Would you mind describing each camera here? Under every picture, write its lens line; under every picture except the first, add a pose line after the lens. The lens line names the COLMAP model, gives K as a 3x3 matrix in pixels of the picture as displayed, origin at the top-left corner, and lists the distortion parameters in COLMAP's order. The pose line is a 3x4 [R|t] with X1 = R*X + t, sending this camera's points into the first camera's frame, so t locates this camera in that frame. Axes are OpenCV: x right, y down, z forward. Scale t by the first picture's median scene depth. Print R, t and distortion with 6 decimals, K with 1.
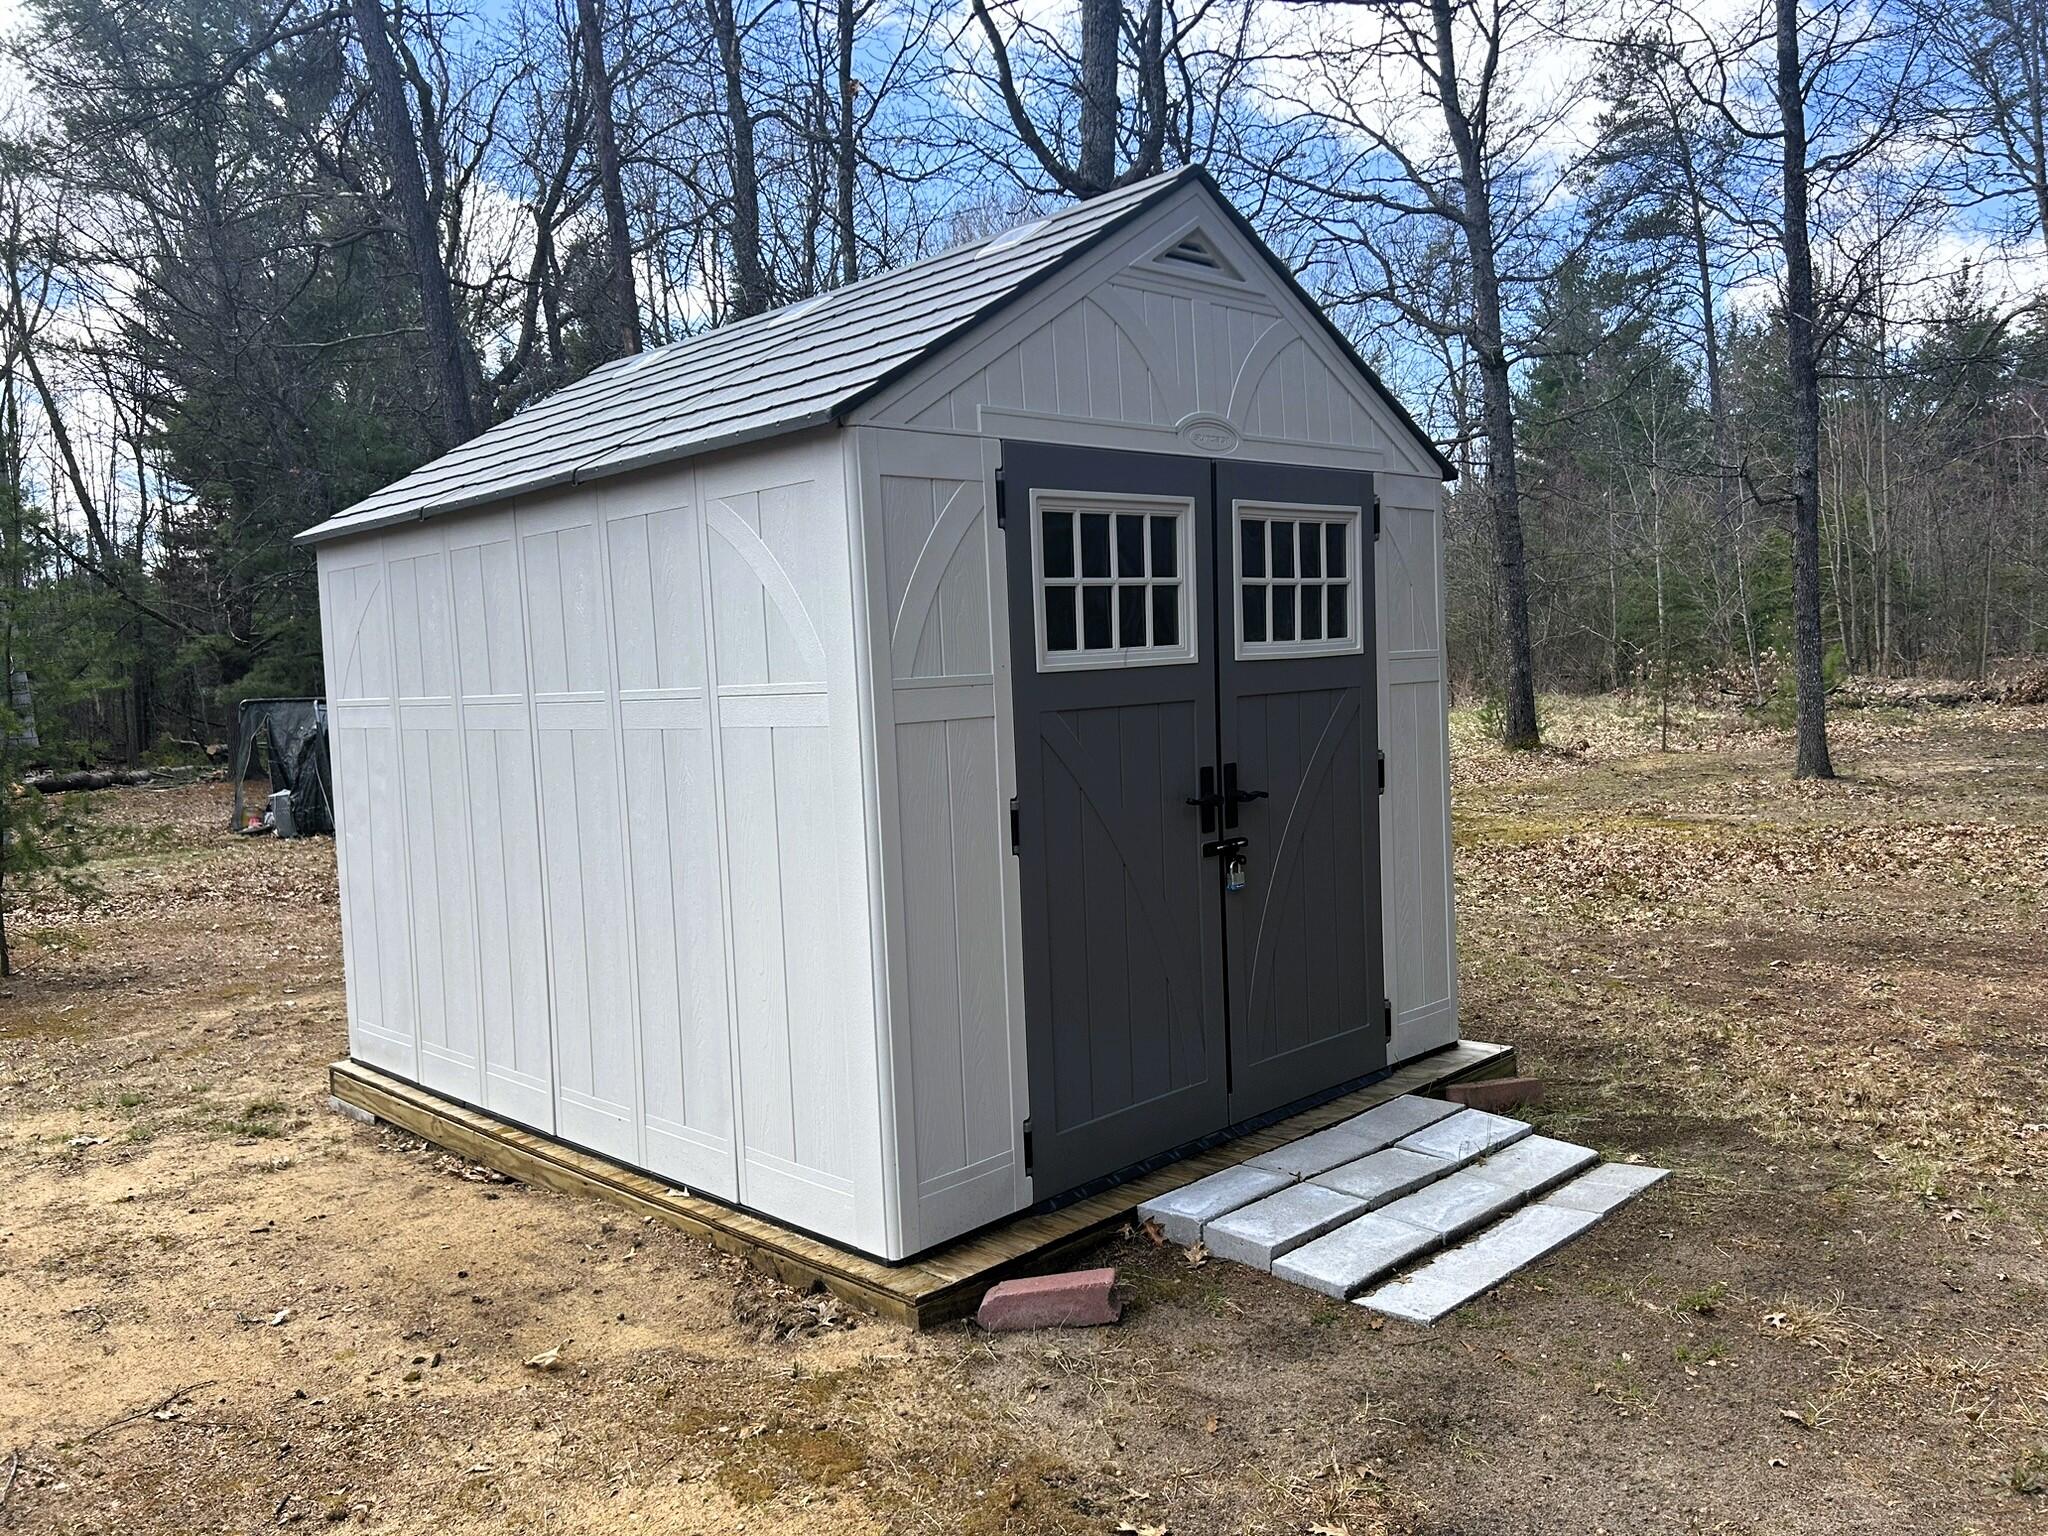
lens RADIAL K [[1561.0, 0, 1023.2], [0, 1561.0, 770.4], [0, 0, 1]] dist [0.028594, 0.002749]
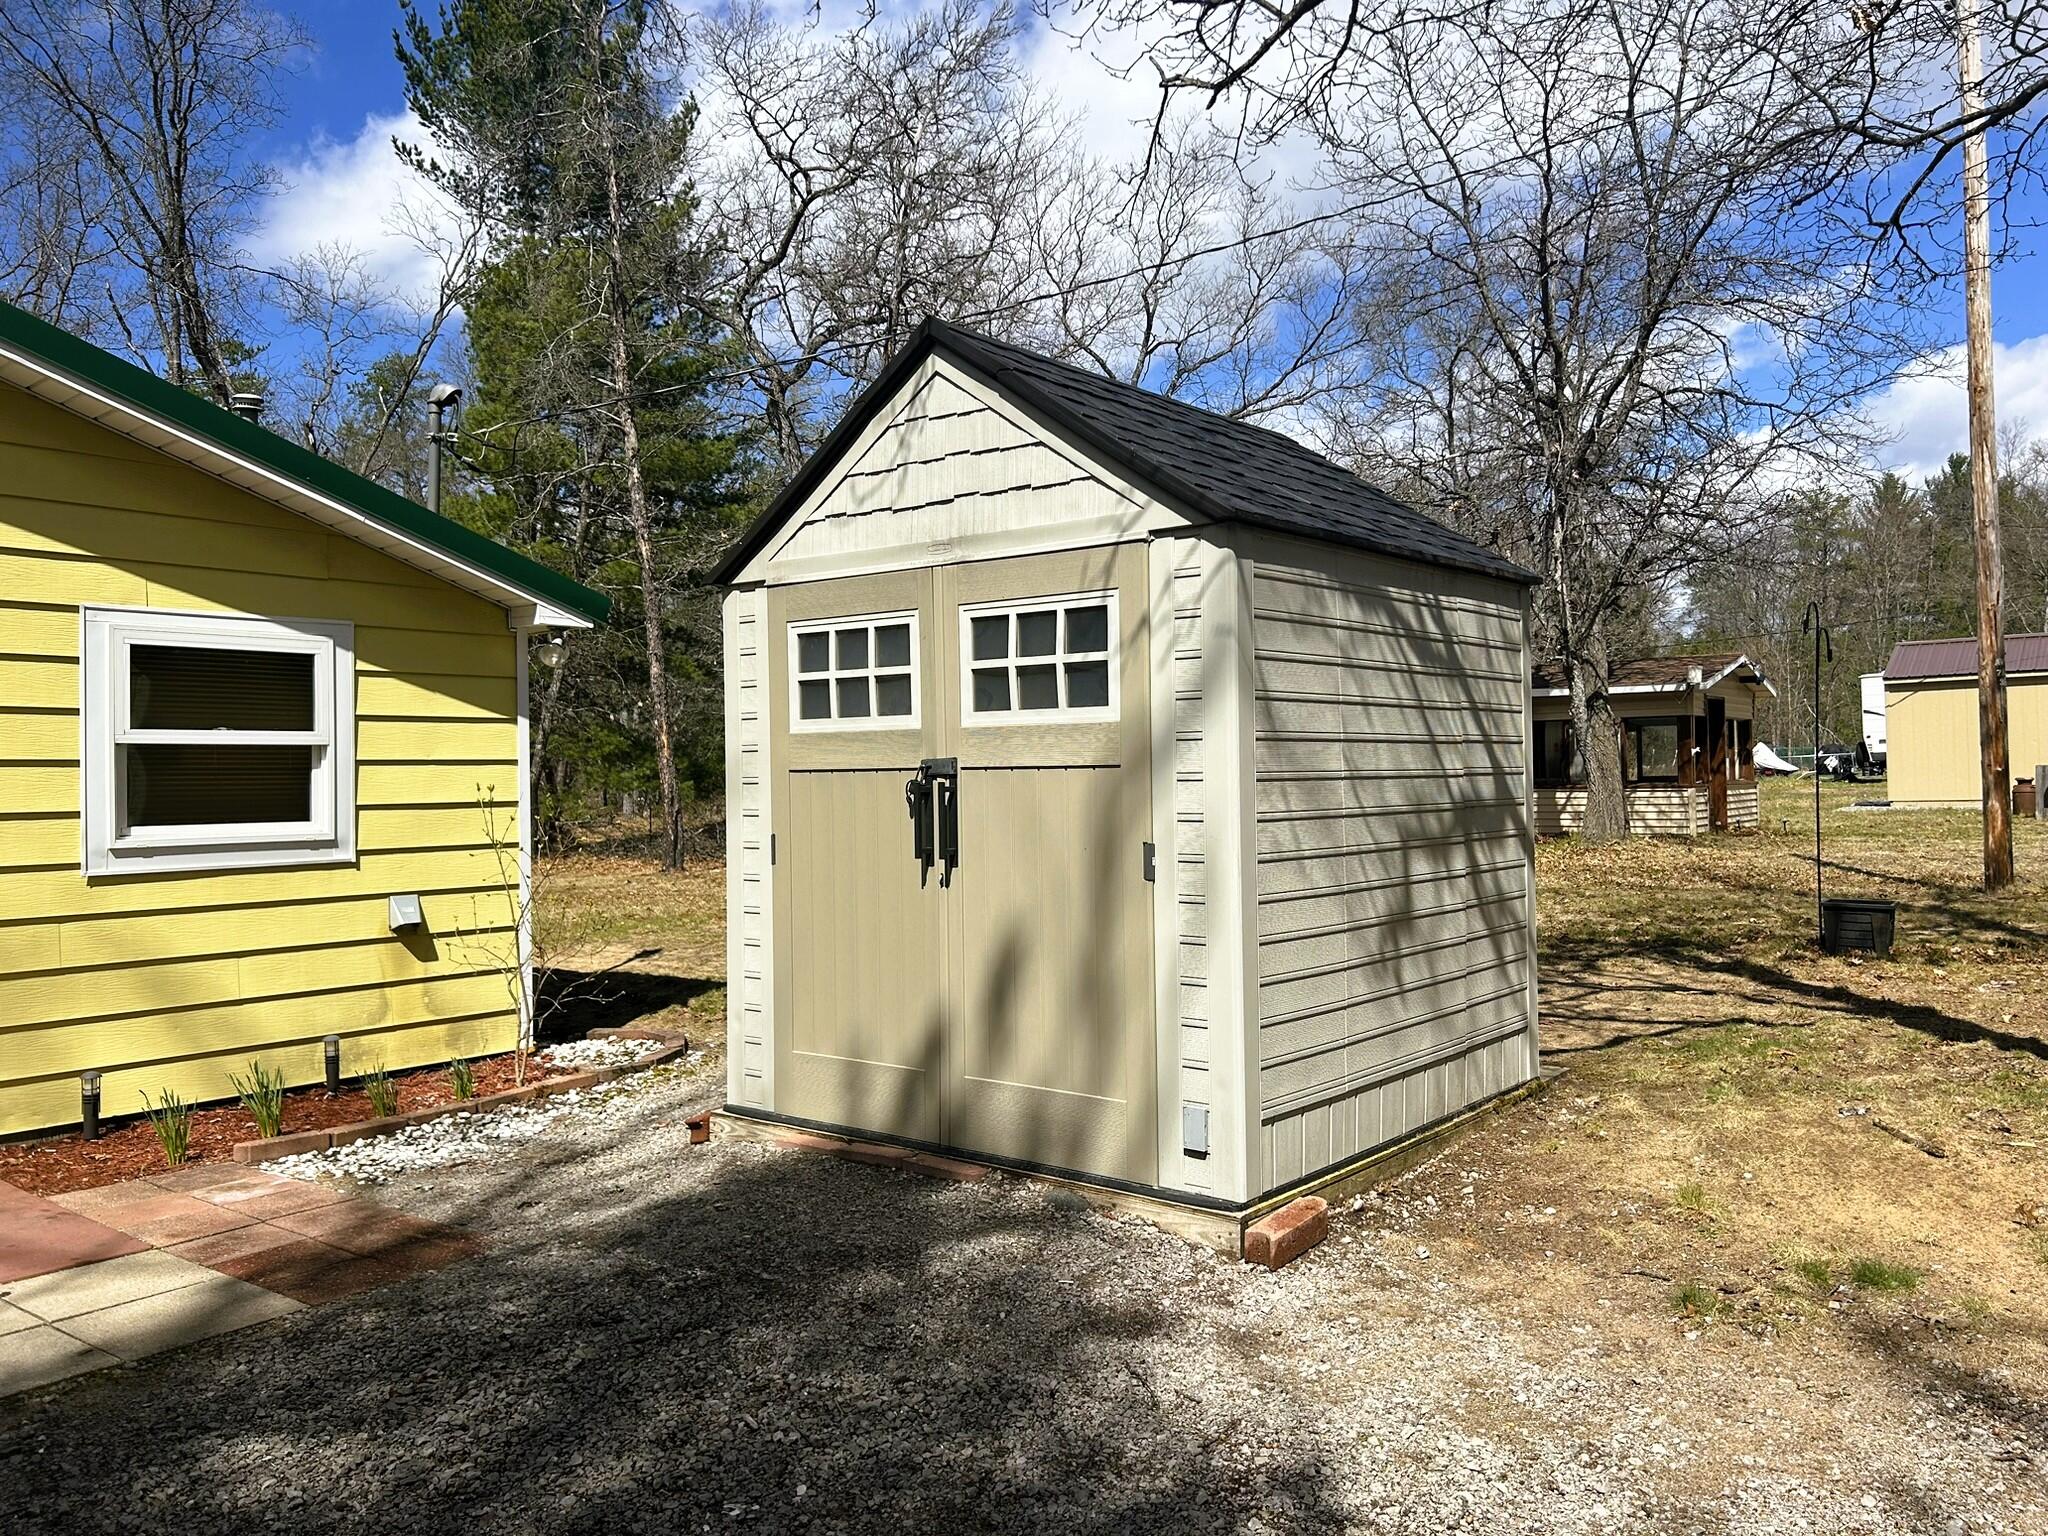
lens RADIAL K [[1561.0, 0, 1024.1], [0, 1561.0, 760.6], [0, 0, 1]] dist [0.028594, 0.002749]
pose [[0.117863, 0.047837, -0.991877, 1.329228], [-0.064530, 0.997097, 0.040420, -0.108256], [0.990931, 0.059242, 0.120608, 0.972951]]
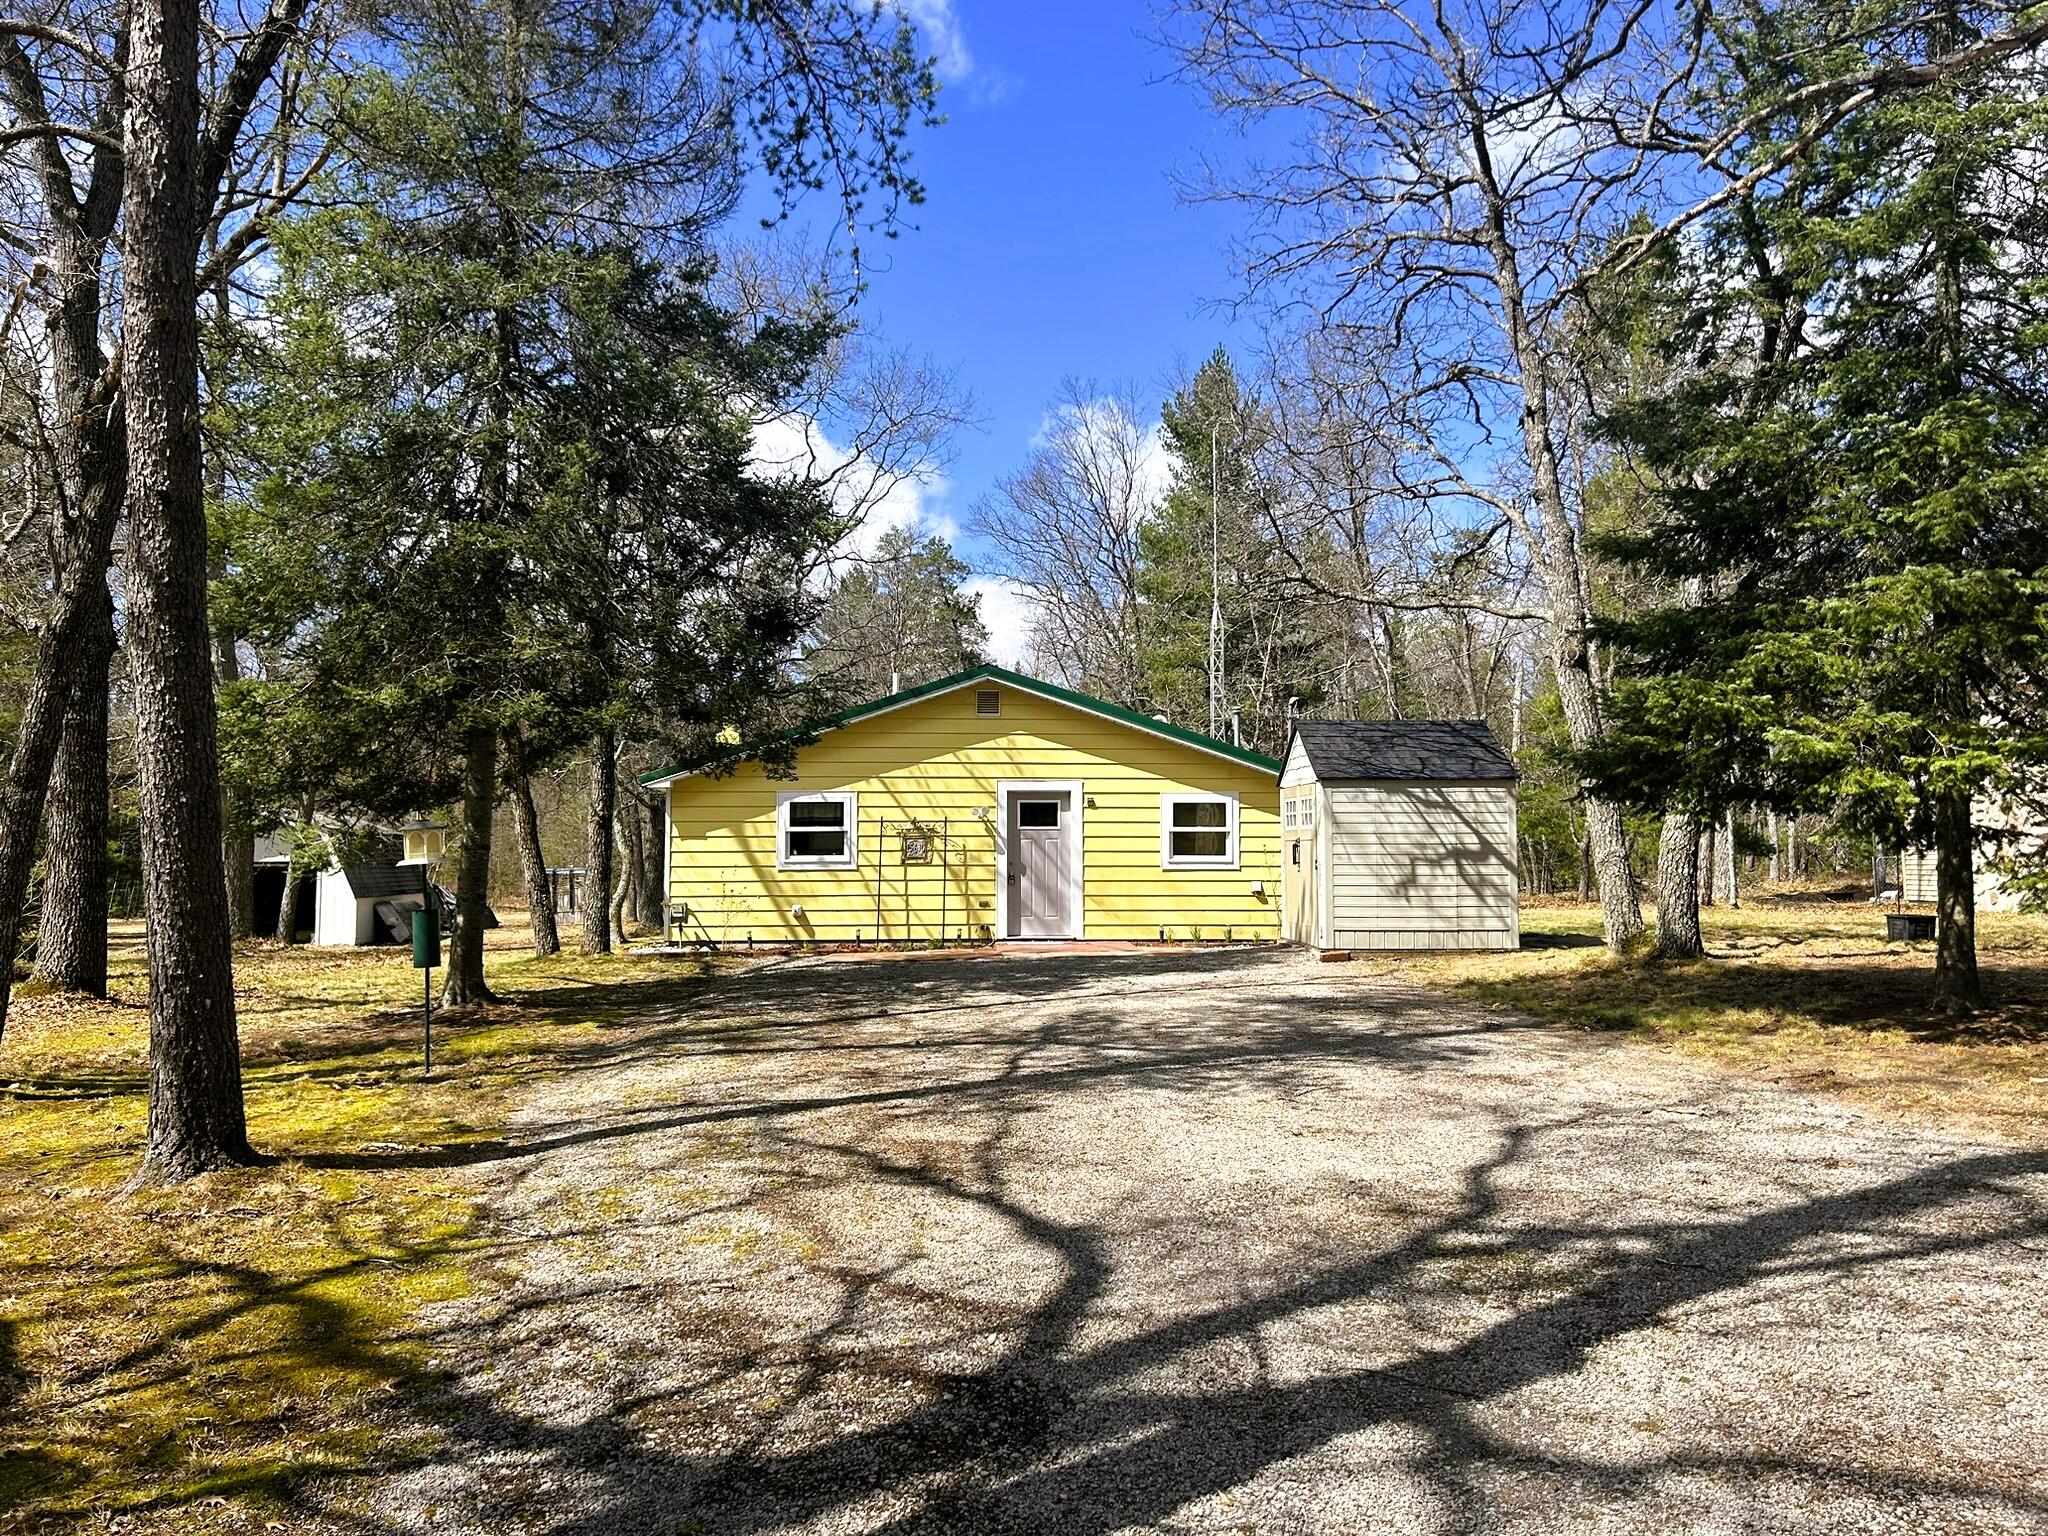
lens RADIAL K [[1561.0, 0, 1026.9], [0, 1561.0, 768.6], [0, 0, 1]] dist [0.028594, 0.002749]
pose [[-0.664316, 0.021366, -0.747146, 4.044734], [-0.011193, 0.999195, 0.038525, -0.426453], [0.747368, 0.033956, -0.663542, 3.498818]]
